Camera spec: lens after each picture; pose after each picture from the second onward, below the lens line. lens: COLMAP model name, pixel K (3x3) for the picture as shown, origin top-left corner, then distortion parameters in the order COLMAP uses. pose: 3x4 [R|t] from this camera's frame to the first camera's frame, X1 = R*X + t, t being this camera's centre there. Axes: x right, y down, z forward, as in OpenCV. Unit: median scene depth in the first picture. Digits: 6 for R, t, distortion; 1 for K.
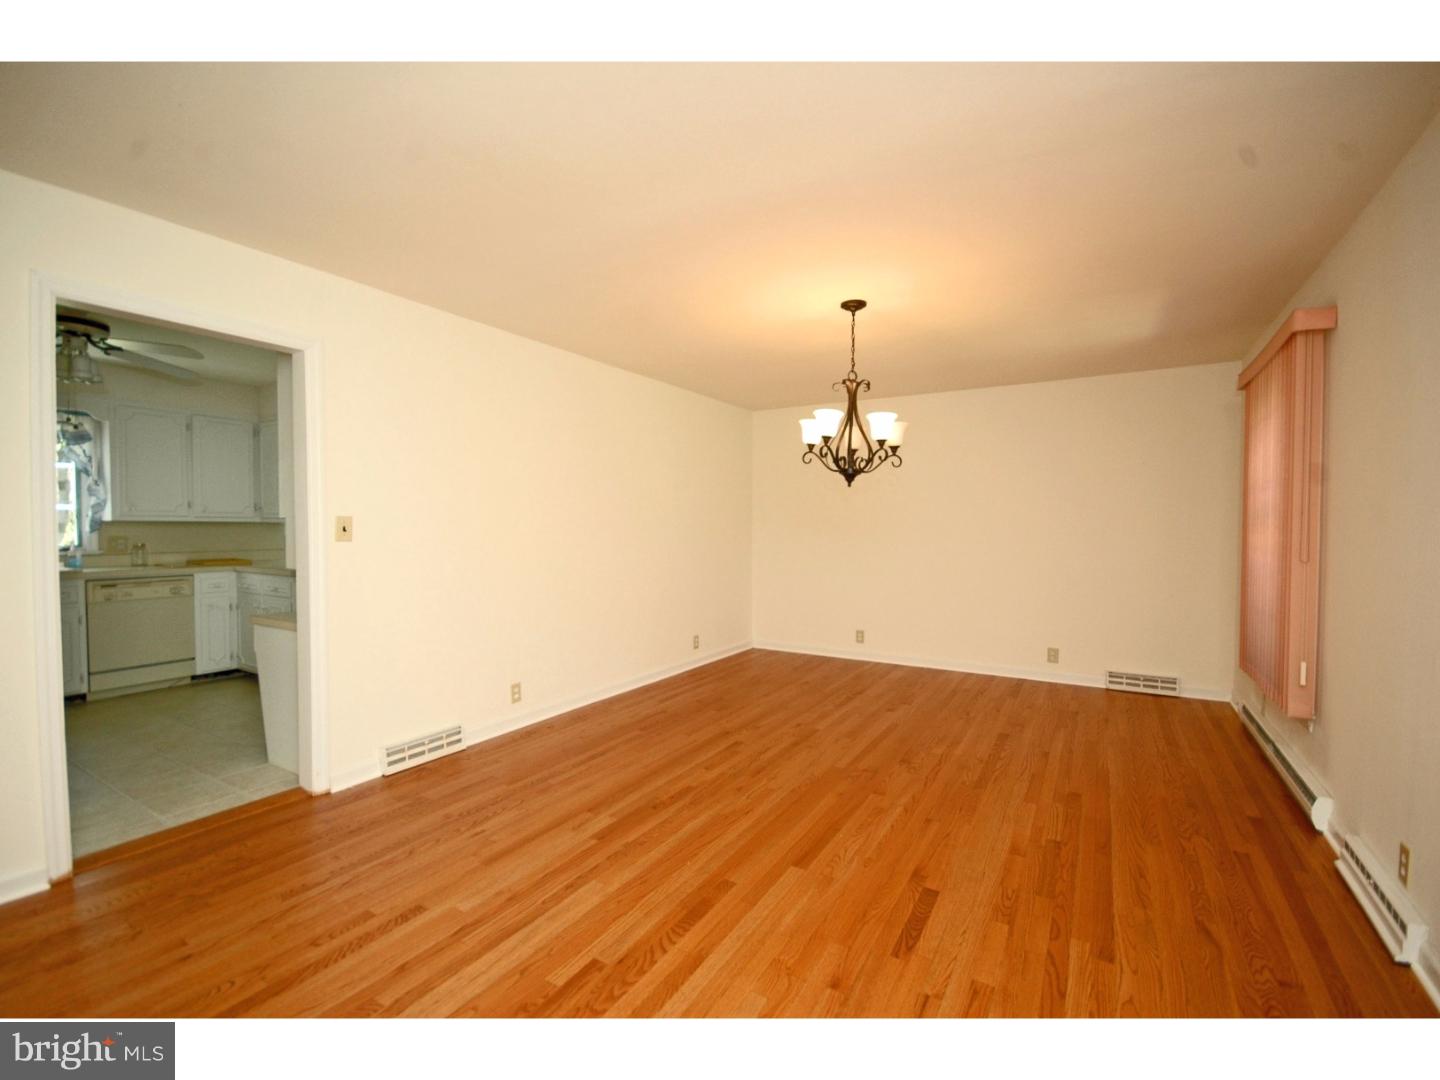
lens RADIAL K [[634.0, 0, 729.6], [0, 634.0, 541.5], [0, 0, 1]] dist [-0.001273, -0.000227]
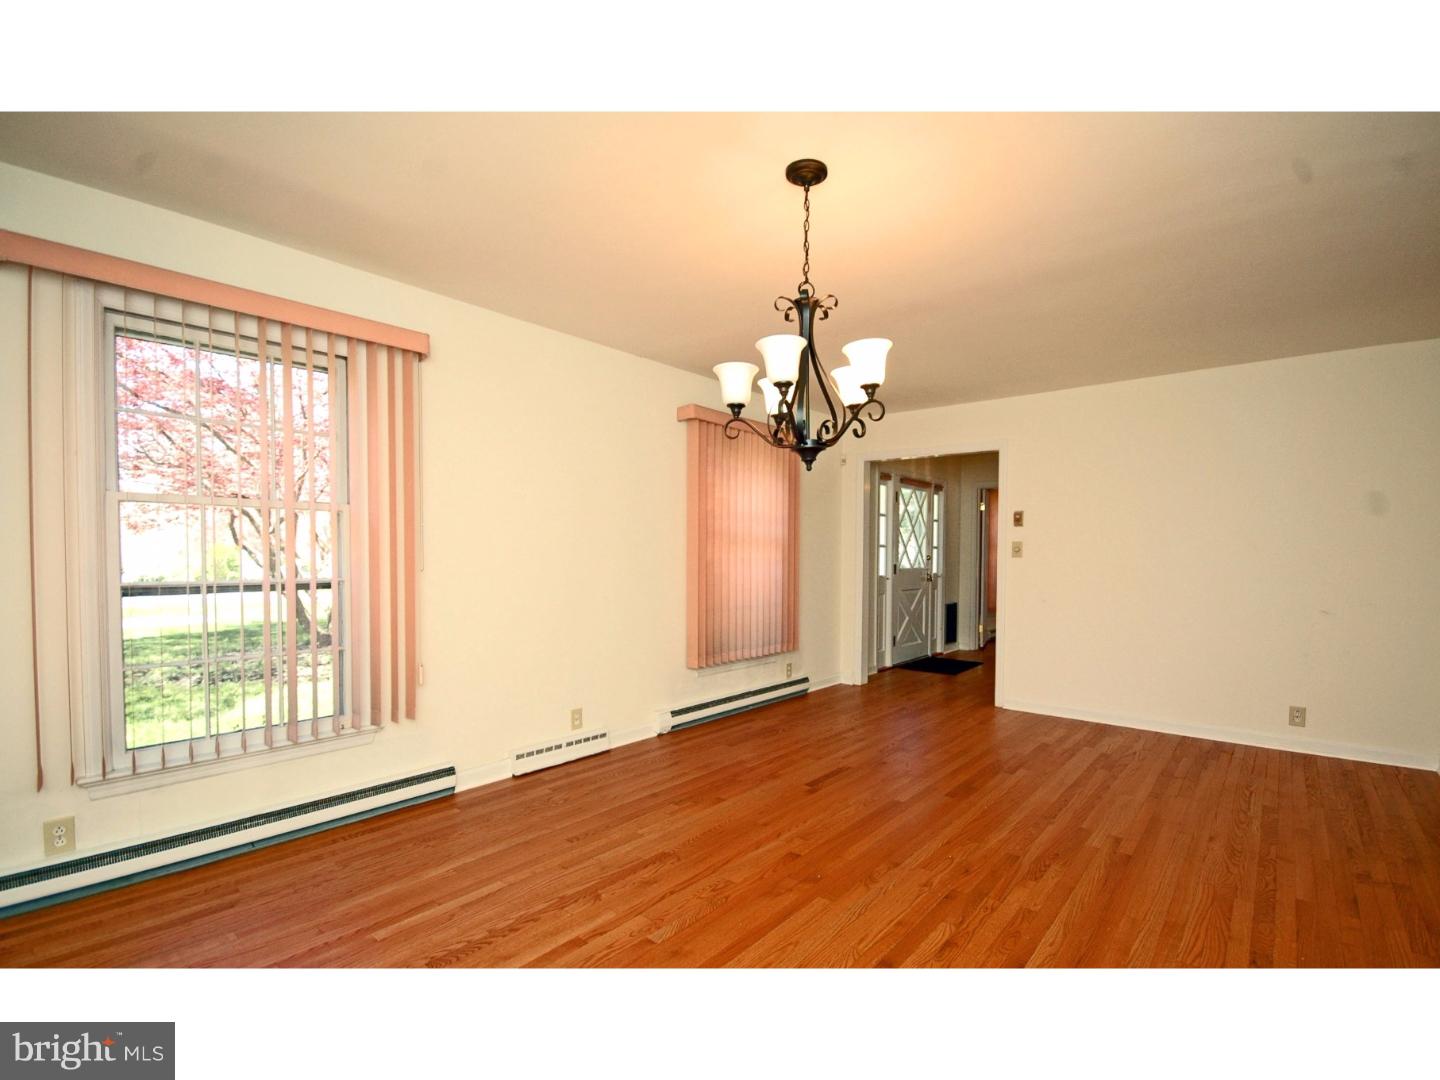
lens RADIAL K [[634.0, 0, 729.6], [0, 634.0, 541.5], [0, 0, 1]] dist [-0.001273, -0.000227]
pose [[-0.981586, -0.008303, 0.190840, 0.171763], [-0.007363, 0.999957, 0.005639, -0.030708], [-0.190878, 0.004130, -0.981605, 1.976022]]
